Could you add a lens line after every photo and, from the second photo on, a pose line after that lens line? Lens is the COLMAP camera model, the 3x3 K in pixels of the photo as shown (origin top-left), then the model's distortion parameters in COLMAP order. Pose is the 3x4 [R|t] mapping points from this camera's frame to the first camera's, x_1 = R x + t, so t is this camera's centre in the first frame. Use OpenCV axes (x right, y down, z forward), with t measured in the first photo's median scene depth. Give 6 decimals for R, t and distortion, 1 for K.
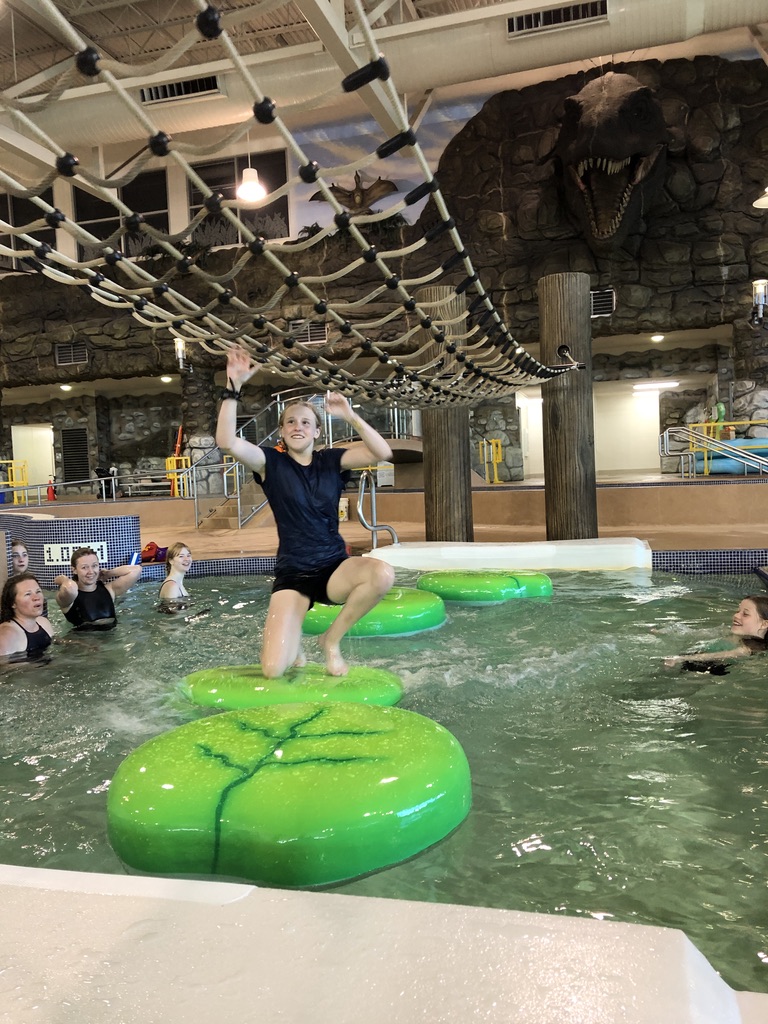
lens RADIAL K [[834.4, 0, 372.3], [0, 834.4, 509.2], [0, 0, 1]] dist [0.027172, 0.001234]
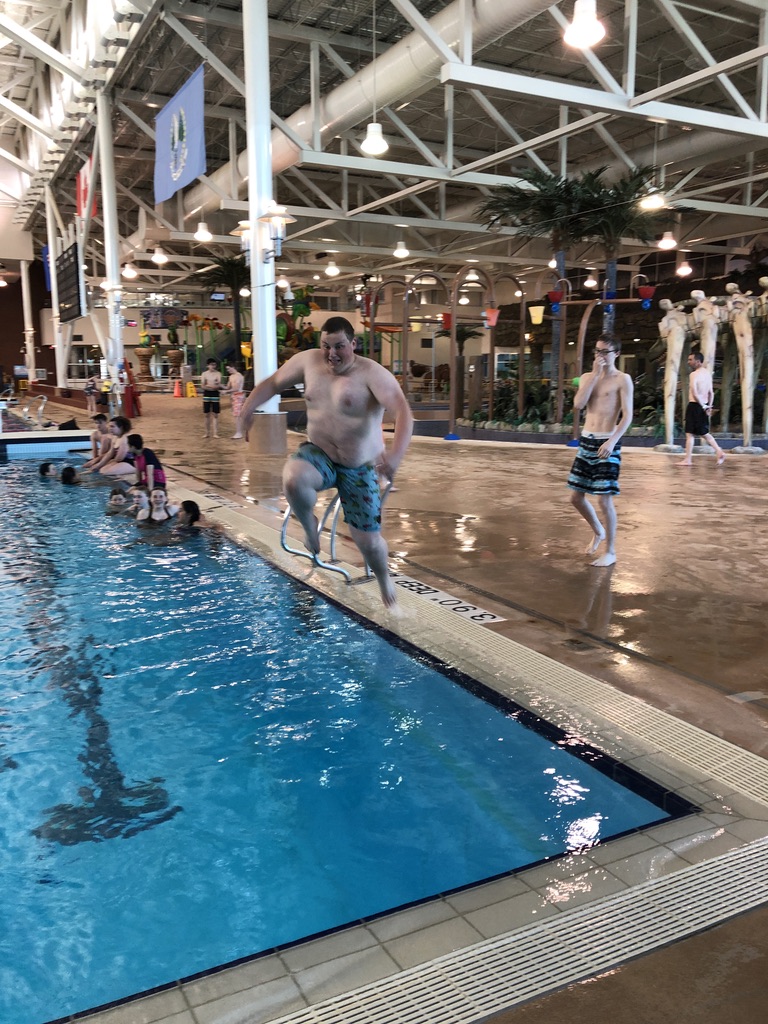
lens RADIAL K [[834.4, 0, 372.3], [0, 834.4, 509.2], [0, 0, 1]] dist [0.027172, 0.001234]
pose [[0.685727, 0.156249, -0.710890, 0.884795], [-0.057351, 0.985249, 0.161230, -0.039185], [0.725596, -0.069790, 0.684573, -1.115442]]
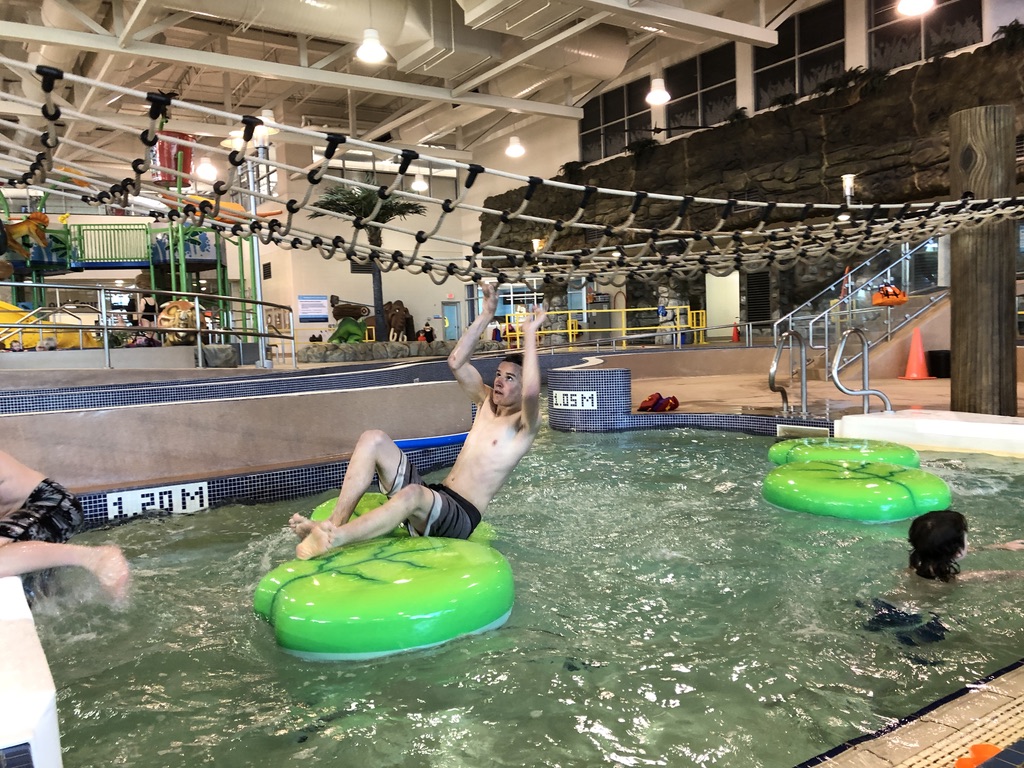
lens RADIAL K [[832.0, 0, 512.0], [0, 832.0, 384.0], [0, 0, 1]] dist [0.034826, -0.009990]
pose [[0.776632, 0.049030, -0.628043, 0.088217], [-0.021529, 0.998450, 0.051324, -0.007695], [0.629586, -0.026339, 0.776484, 0.013506]]
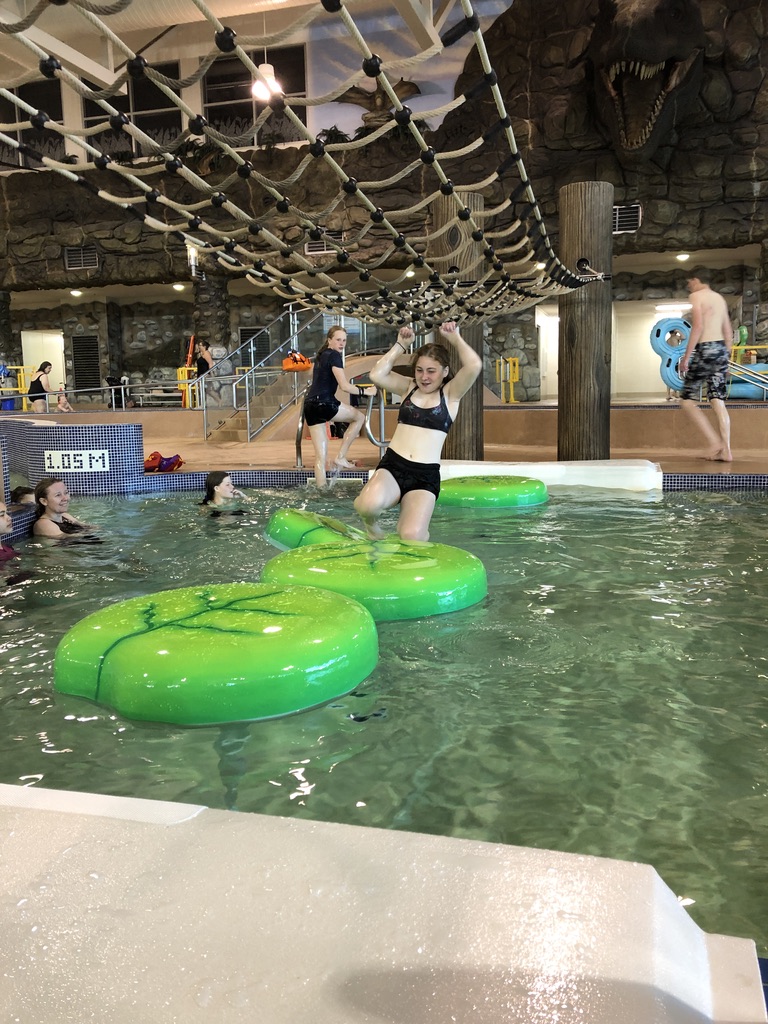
lens RADIAL K [[838.8, 0, 387.6], [0, 838.8, 491.1], [0, 0, 1]] dist [0.007125, 0.052772]
pose [[0.999655, 0.026197, 0.001820, 0.002647], [-0.026259, 0.996716, 0.076599, 0.000913], [0.000193, -0.076620, 0.997060, 0.004293]]
